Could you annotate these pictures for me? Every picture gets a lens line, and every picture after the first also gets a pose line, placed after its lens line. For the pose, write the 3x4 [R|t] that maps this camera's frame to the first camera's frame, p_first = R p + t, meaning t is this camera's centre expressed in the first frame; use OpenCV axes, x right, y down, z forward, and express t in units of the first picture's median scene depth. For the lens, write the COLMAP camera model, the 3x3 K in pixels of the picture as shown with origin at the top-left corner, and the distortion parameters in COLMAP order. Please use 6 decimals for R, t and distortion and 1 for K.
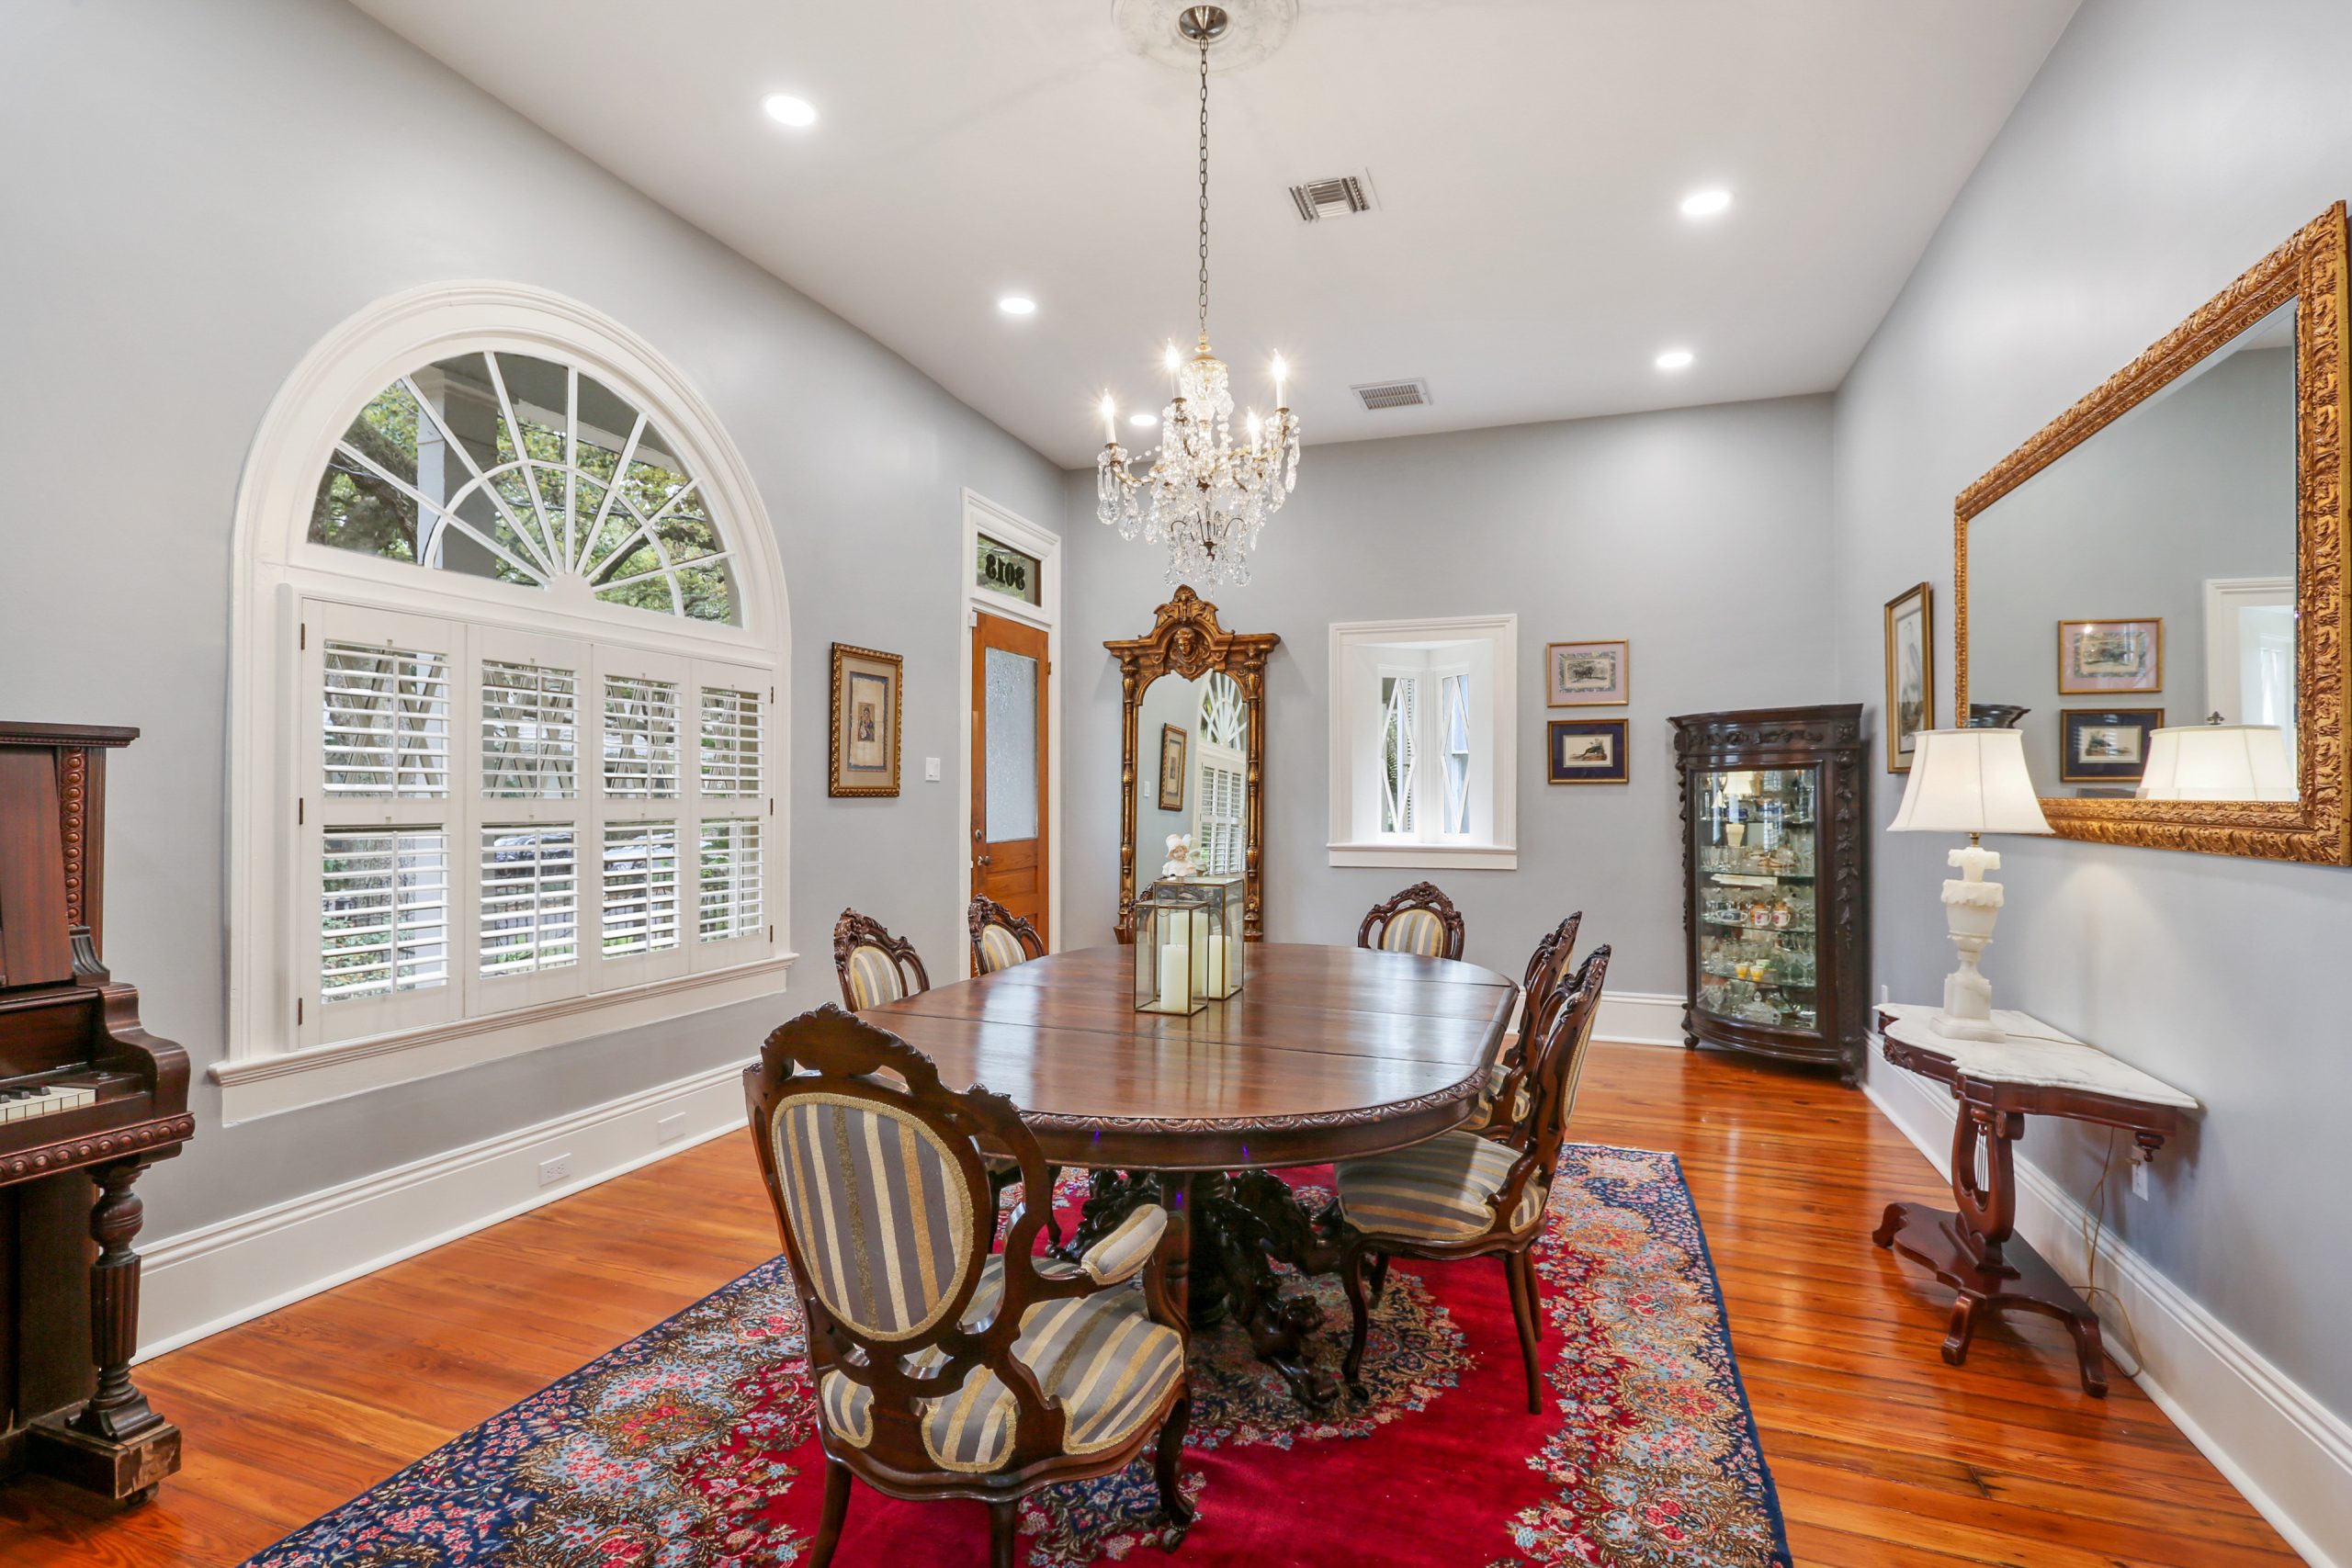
lens RADIAL K [[1124.6, 0, 1169.7], [0, 1124.6, 787.5], [0, 0, 1]] dist [-0.005710, 0.000829]
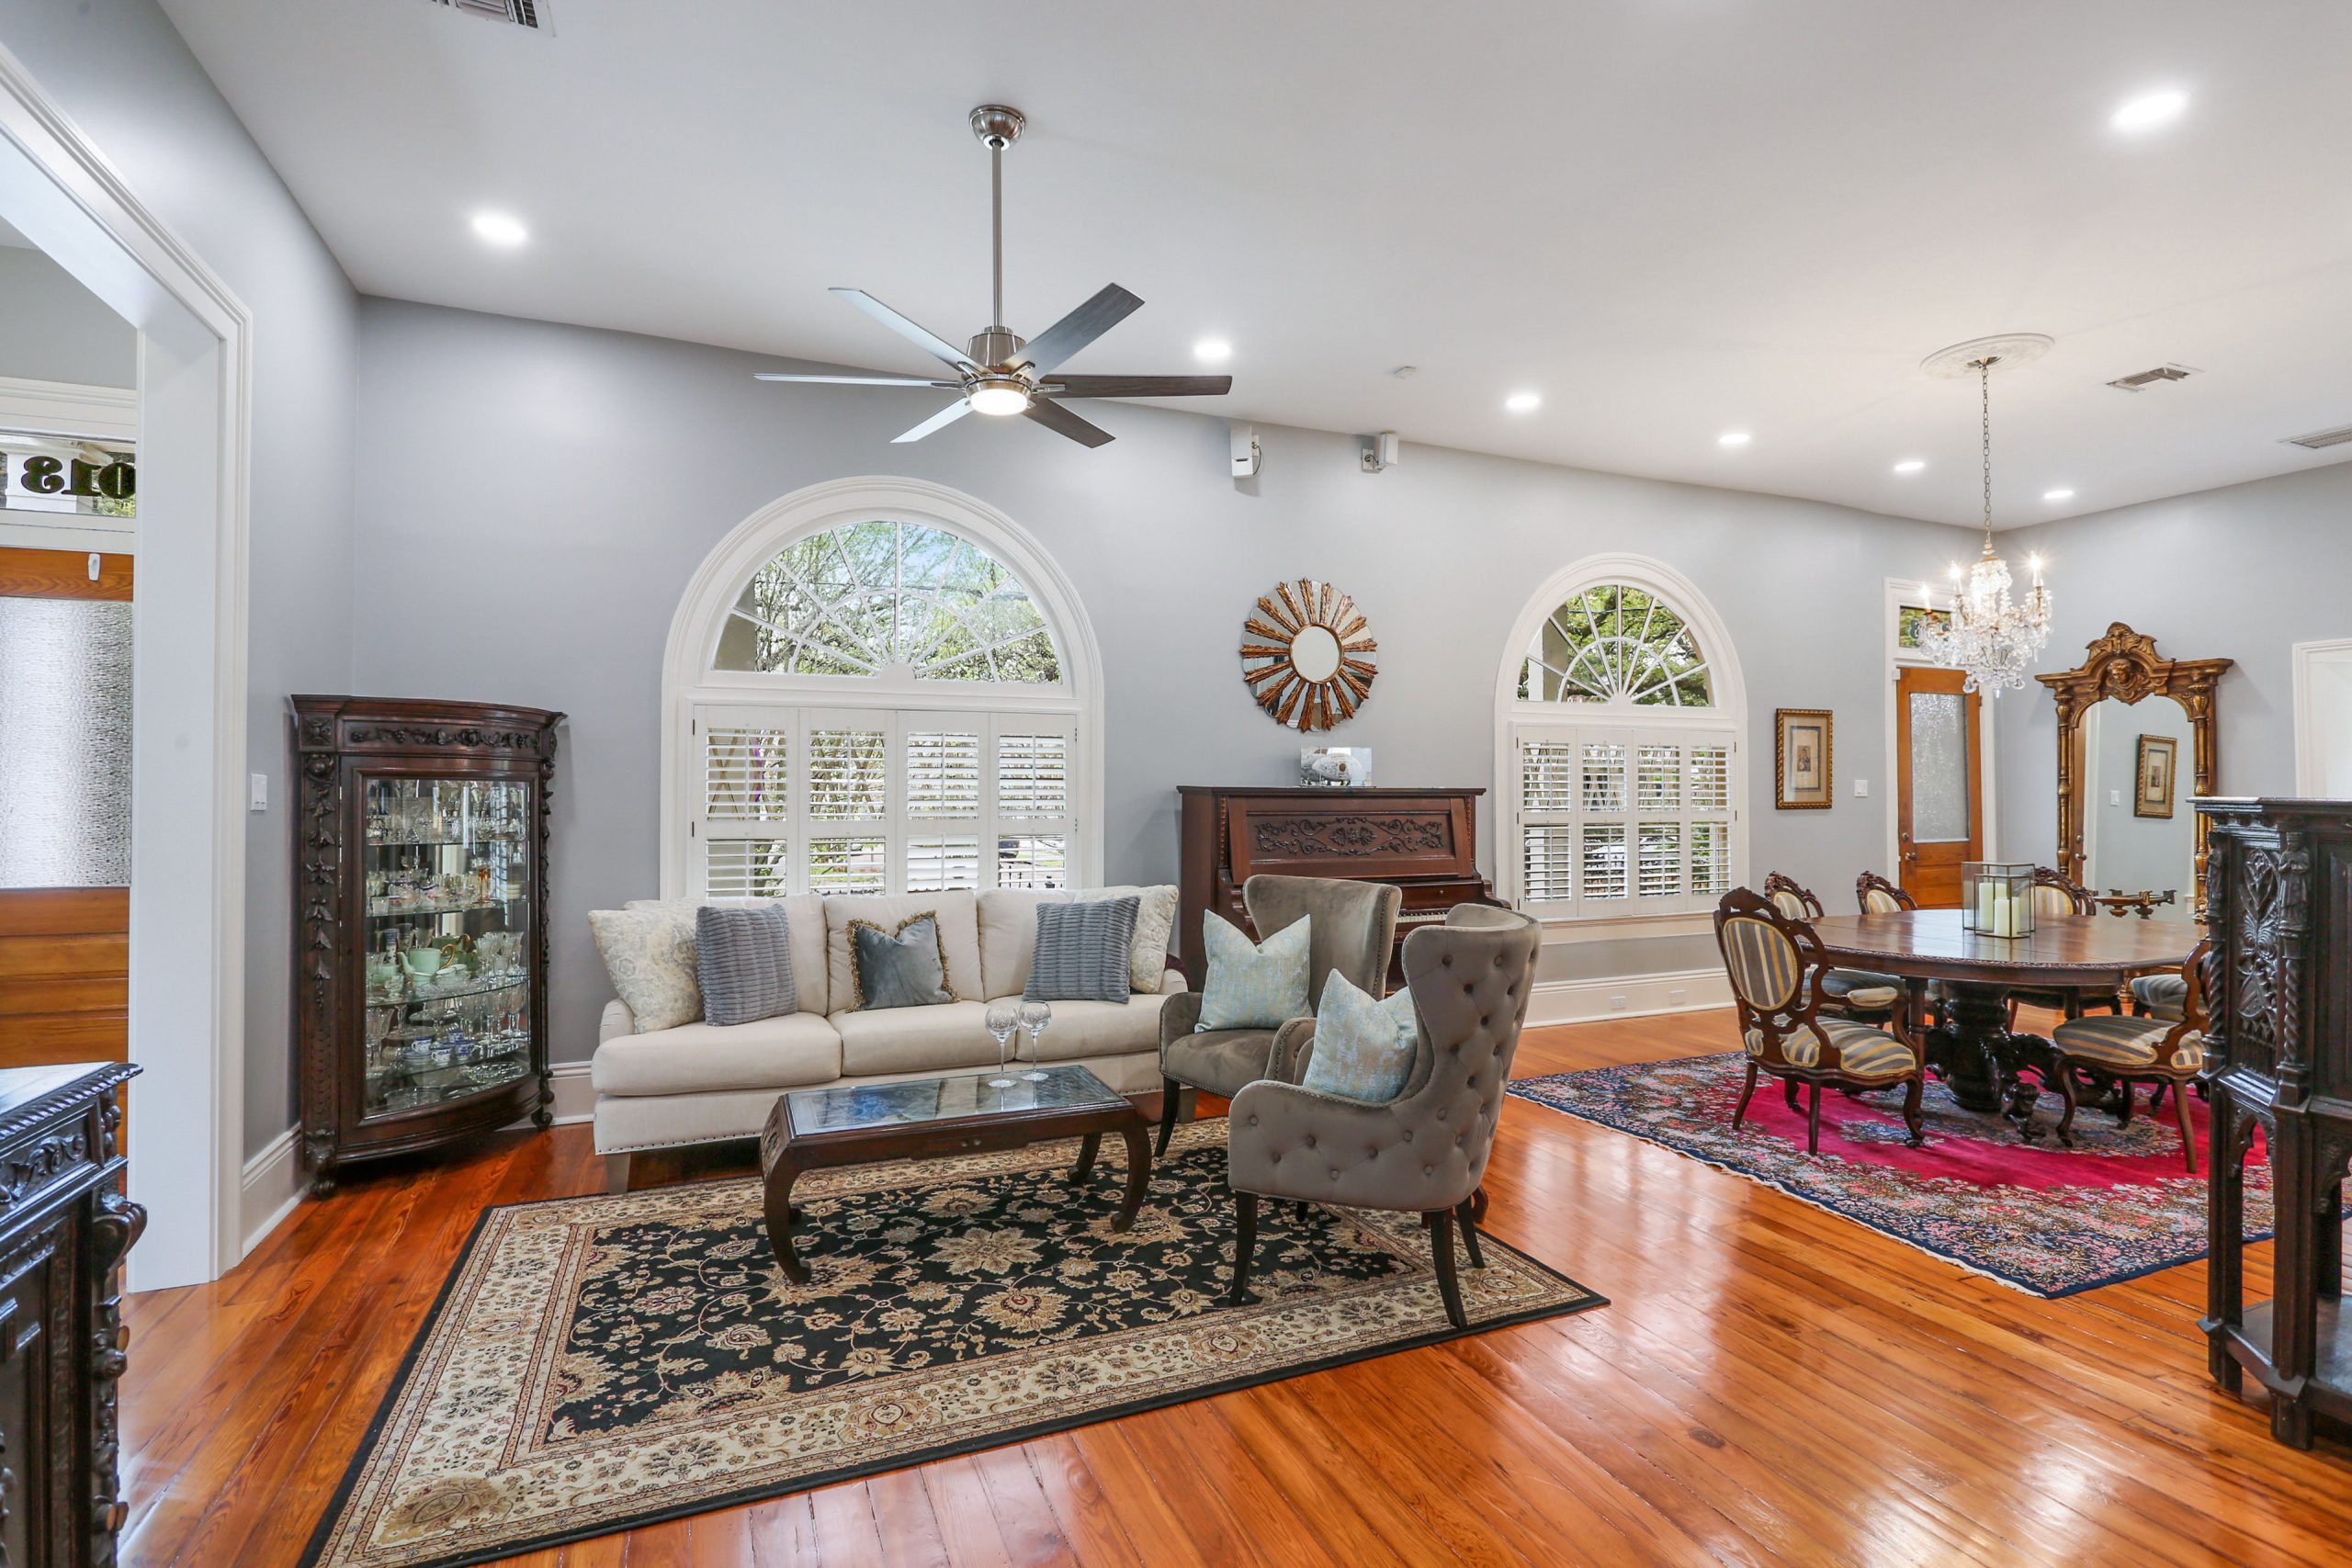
lens RADIAL K [[1124.6, 0, 1169.7], [0, 1124.6, 787.5], [0, 0, 1]] dist [-0.005710, 0.000829]
pose [[0.679250, -0.010790, -0.733827, 0.286488], [0.010025, 0.999935, -0.005423, -0.023194], [0.733838, -0.003673, 0.679314, -0.715935]]
